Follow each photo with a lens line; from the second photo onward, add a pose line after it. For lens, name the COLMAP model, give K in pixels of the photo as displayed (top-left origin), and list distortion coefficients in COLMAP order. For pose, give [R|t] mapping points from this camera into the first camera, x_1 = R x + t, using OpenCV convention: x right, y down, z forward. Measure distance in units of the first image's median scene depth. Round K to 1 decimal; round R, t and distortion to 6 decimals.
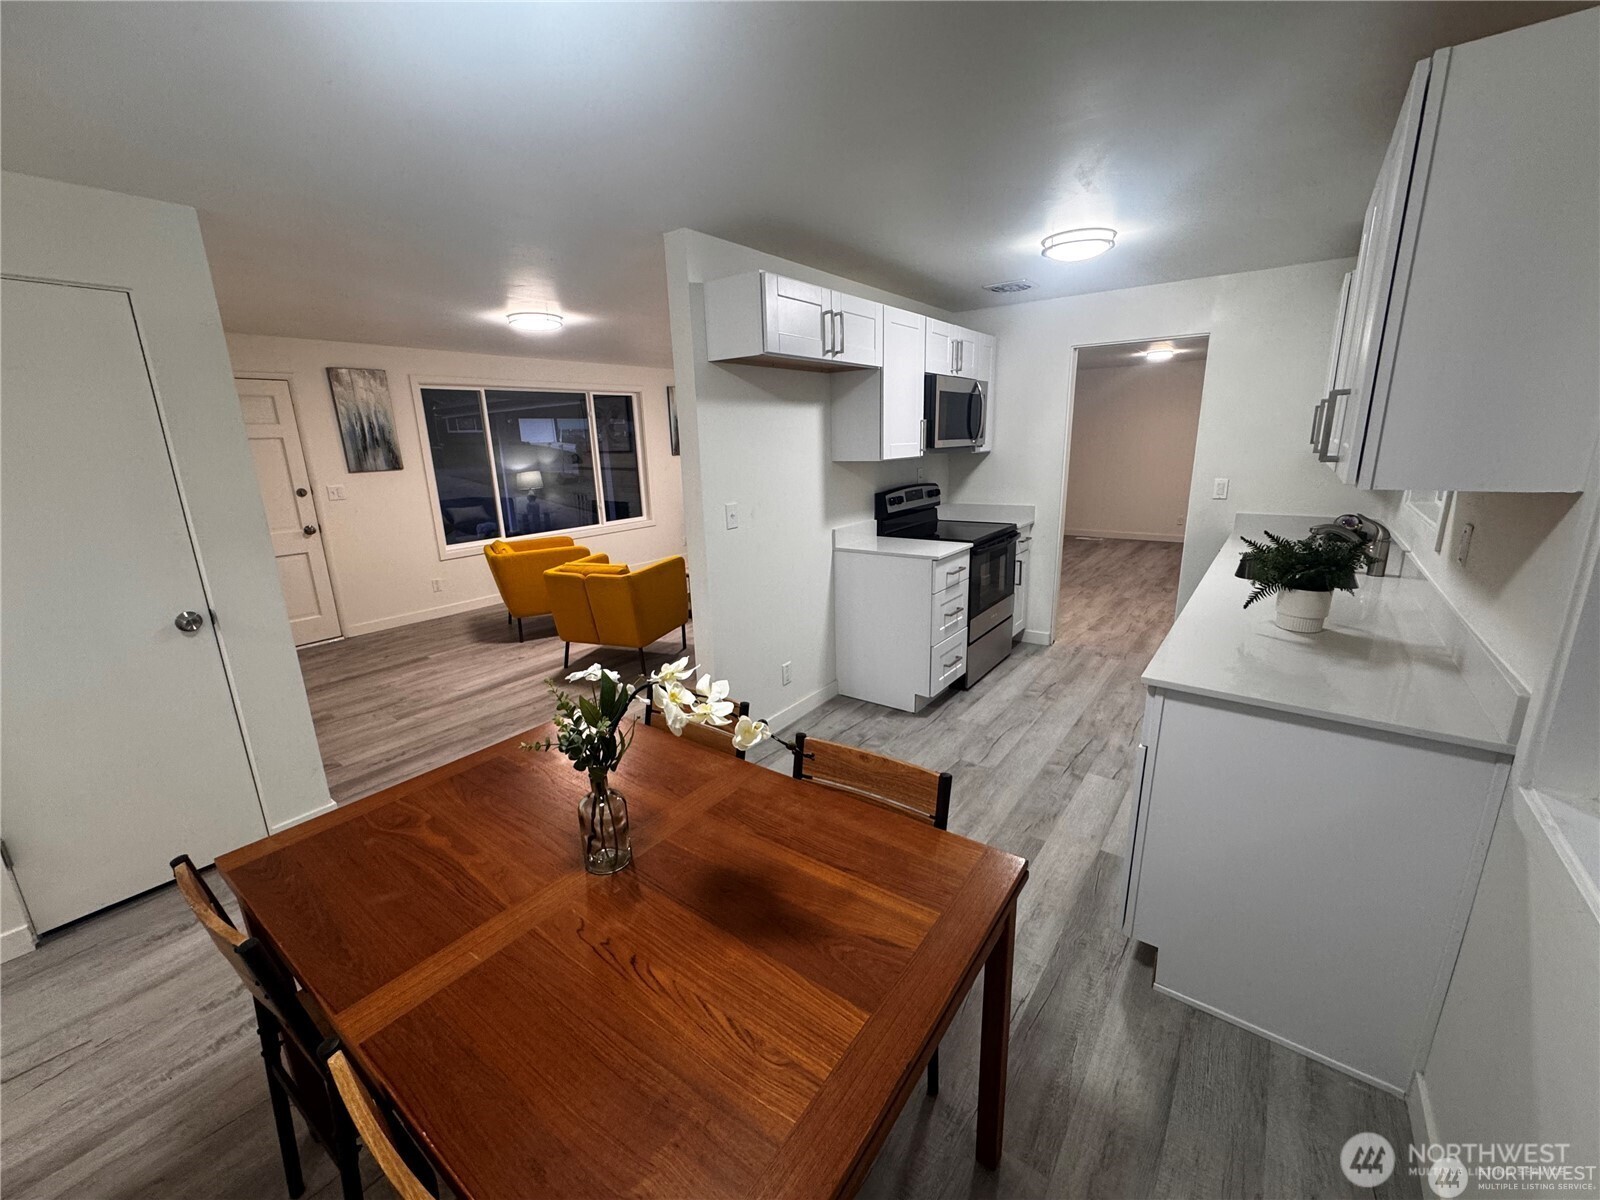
lens RADIAL K [[637.5, 0, 800.0], [0, 637.5, 600.0], [0, 0, 1]] dist [-0.002488, -0.000029]
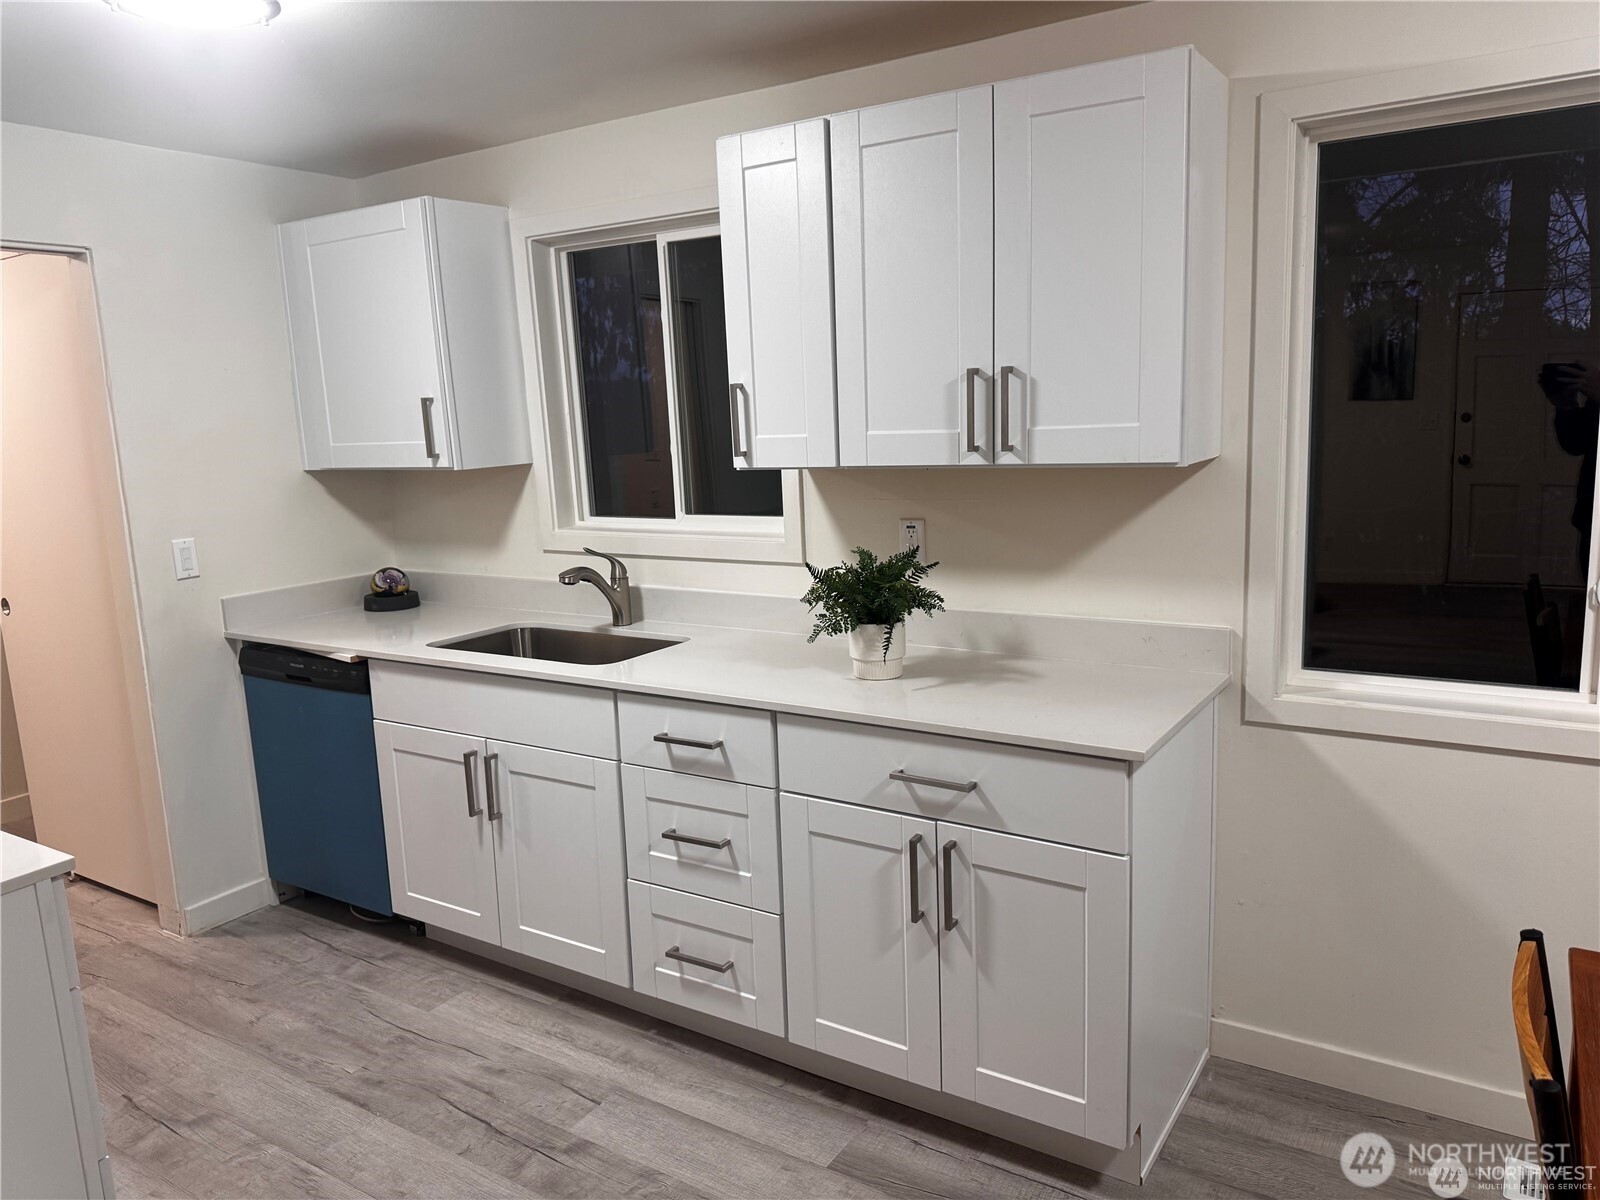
lens RADIAL K [[1131.3, 0, 800.0], [0, 1131.3, 600.0], [0, 0, 1]] dist [0.087980, -0.136435]
pose [[-0.074188, -0.139484, 0.987441, -0.253683], [0.289966, 0.944371, 0.155185, -0.133693], [-0.954157, 0.297838, -0.029615, 0.535517]]
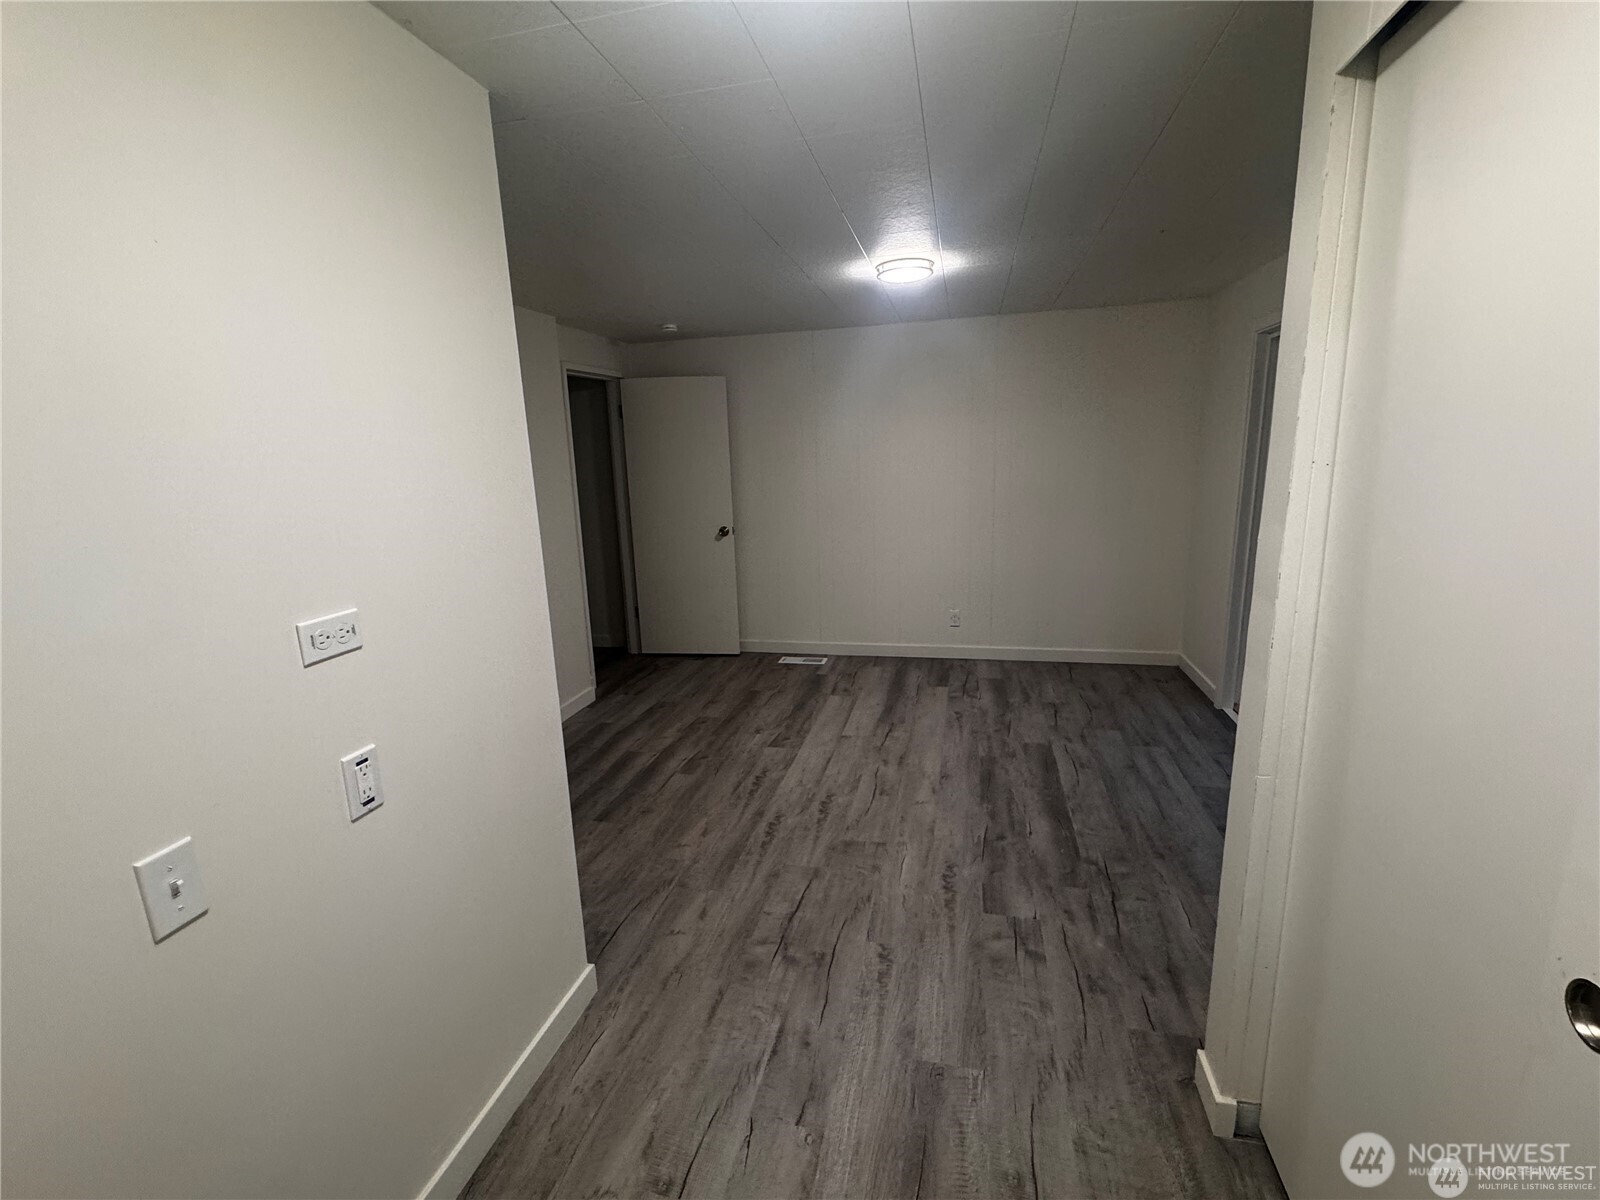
lens RADIAL K [[696.8, 0, 803.2], [0, 696.8, 603.1], [0, 0, 1]] dist [-0.001050, -0.000123]
pose [[0.914359, -0.086176, 0.395627, 0.524514], [0.105288, 0.994080, -0.026807, -0.282922], [-0.390975, 0.066166, 0.918020, 1.069537]]
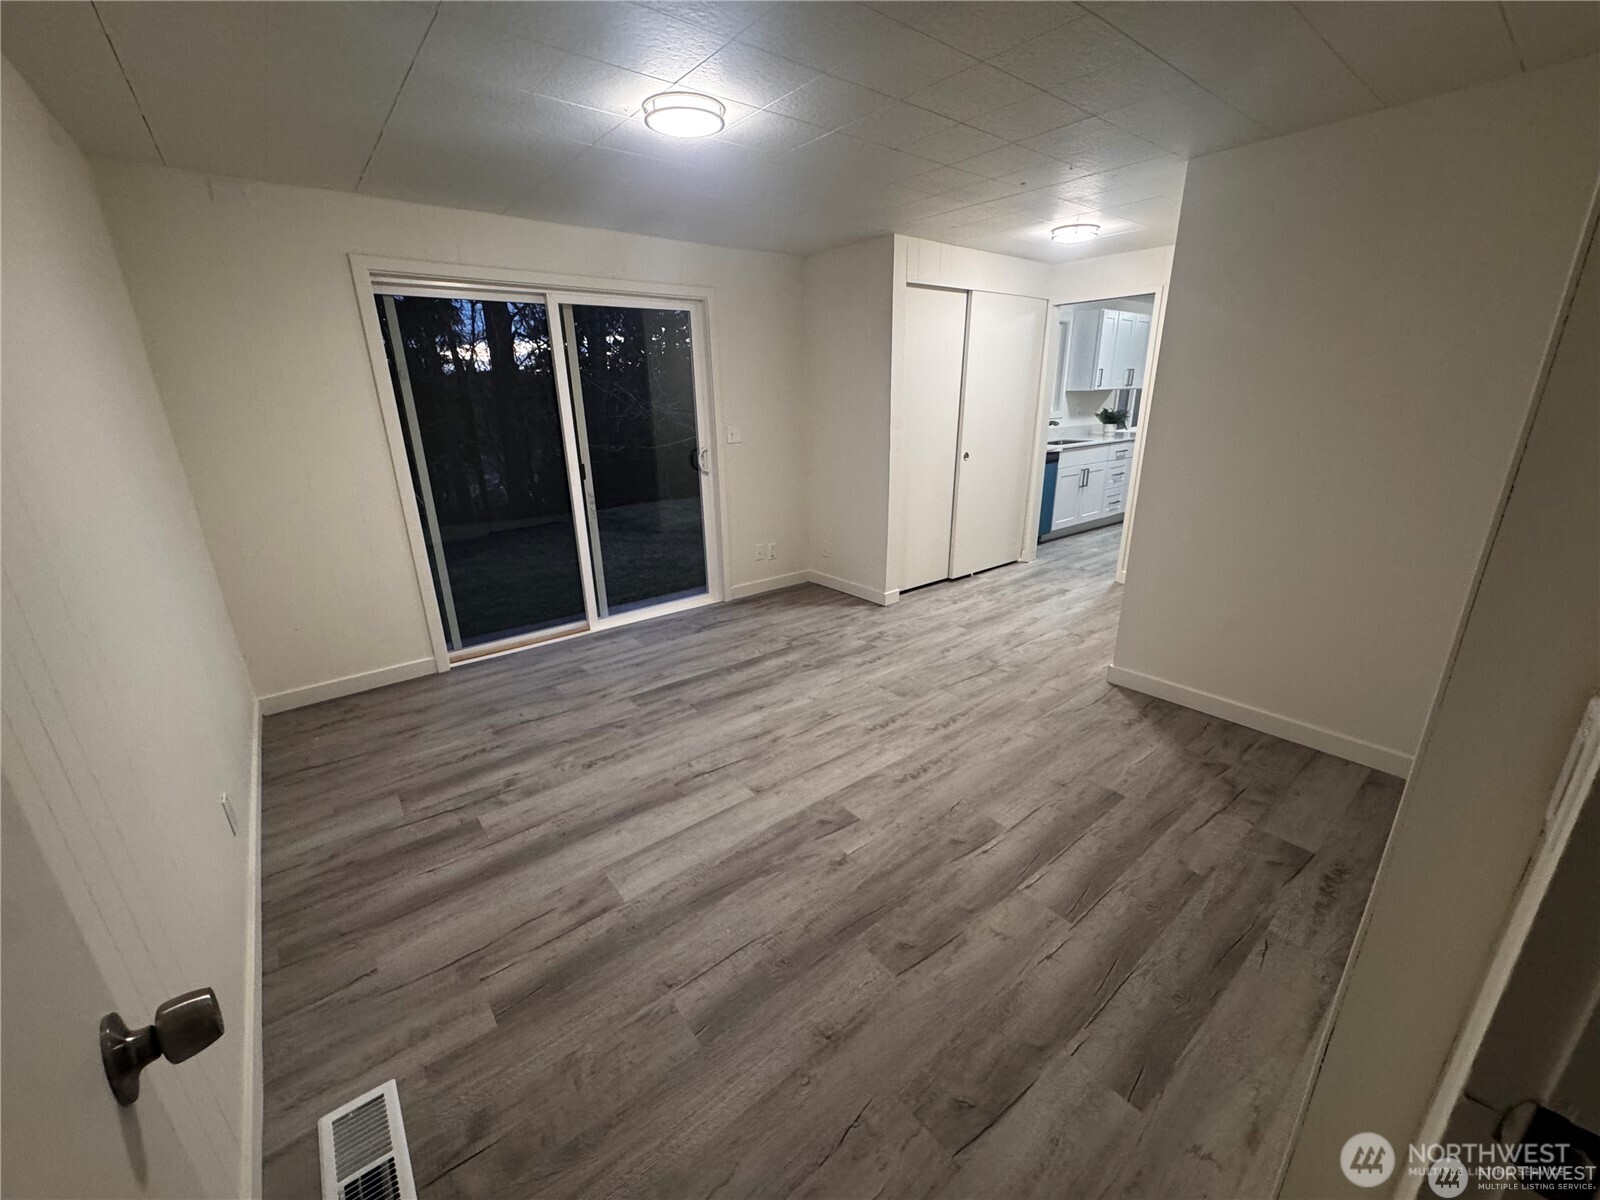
lens RADIAL K [[637.5, 0, 800.0], [0, 637.5, 600.0], [0, 0, 1]] dist [-0.002488, -0.000029]
pose [[-0.967785, -0.032179, 0.249715, 0.740554], [0.107418, 0.844238, 0.525094, -0.589514], [-0.227716, 0.535002, -0.813584, 2.290064]]
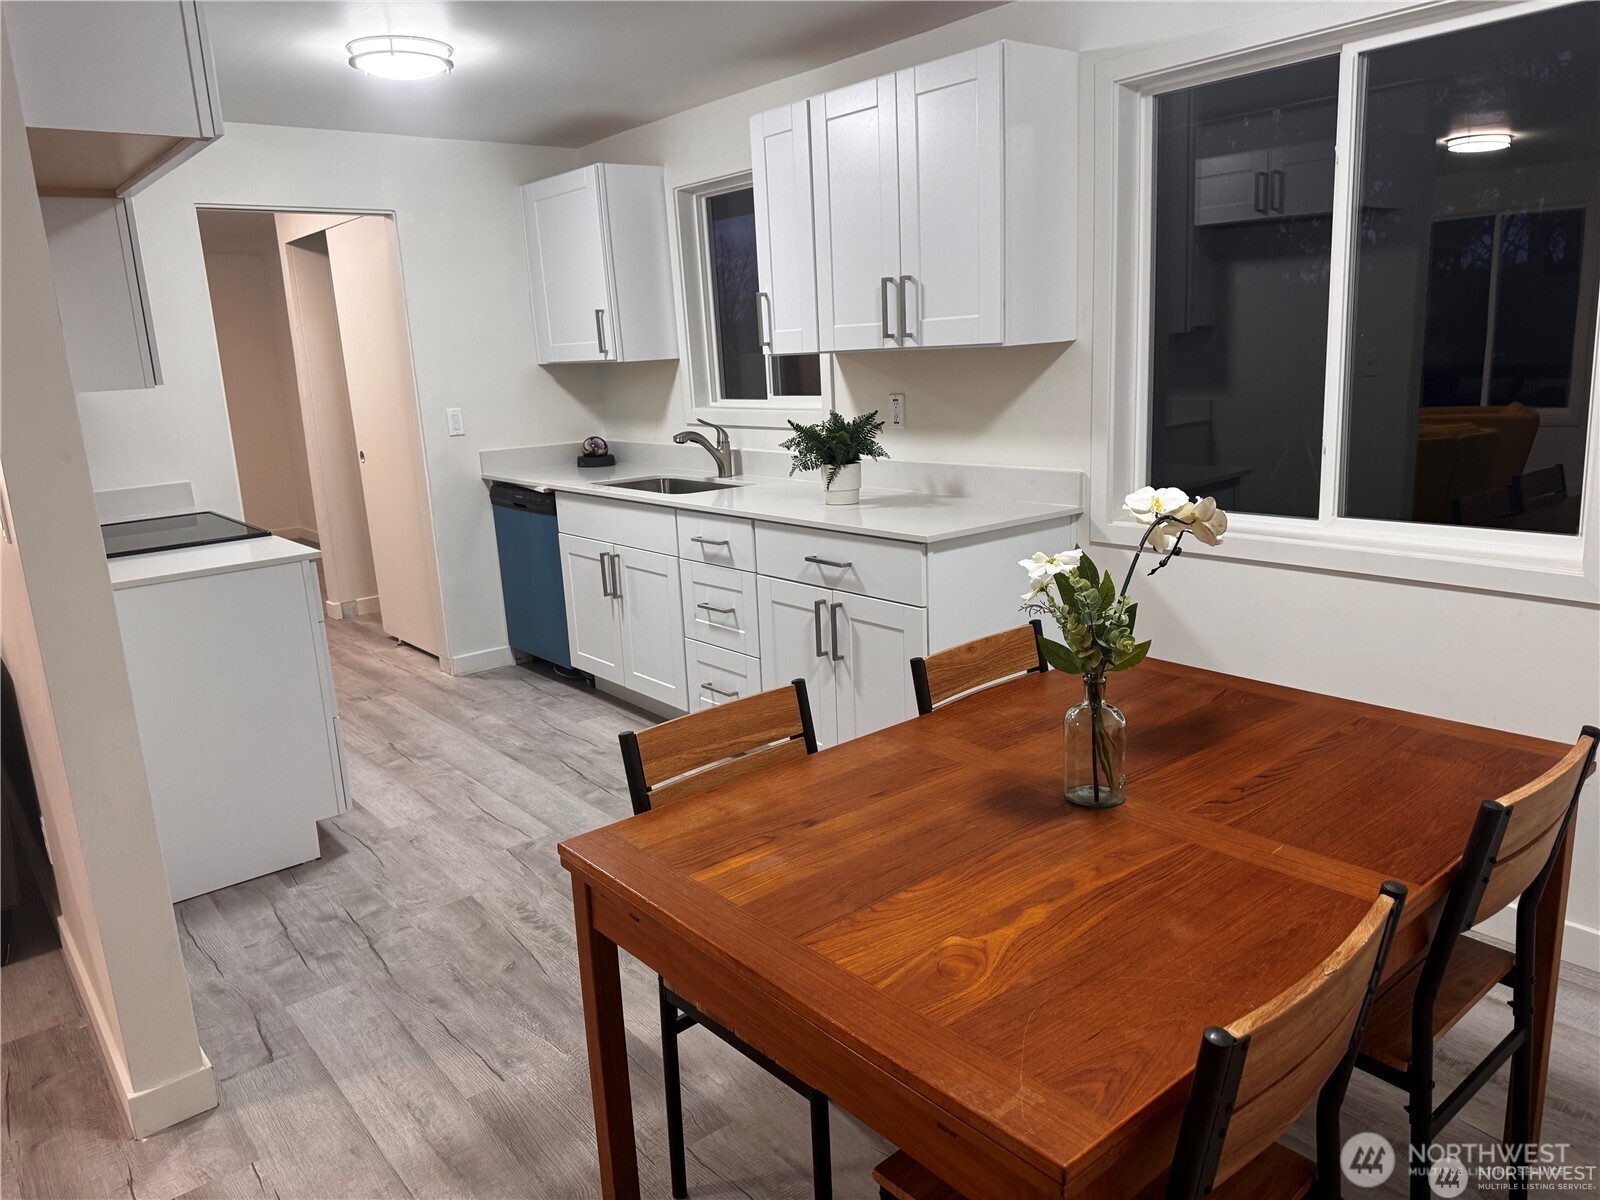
lens RADIAL K [[1121.3, 0, 795.2], [0, 1121.3, 600.9], [0, 0, 1]] dist [0.168577, -0.329549]
pose [[0.242151, -0.198970, 0.949618, -0.515102], [0.283616, 0.950513, 0.126836, -0.029315], [-0.927860, 0.238614, 0.286599, 0.277480]]
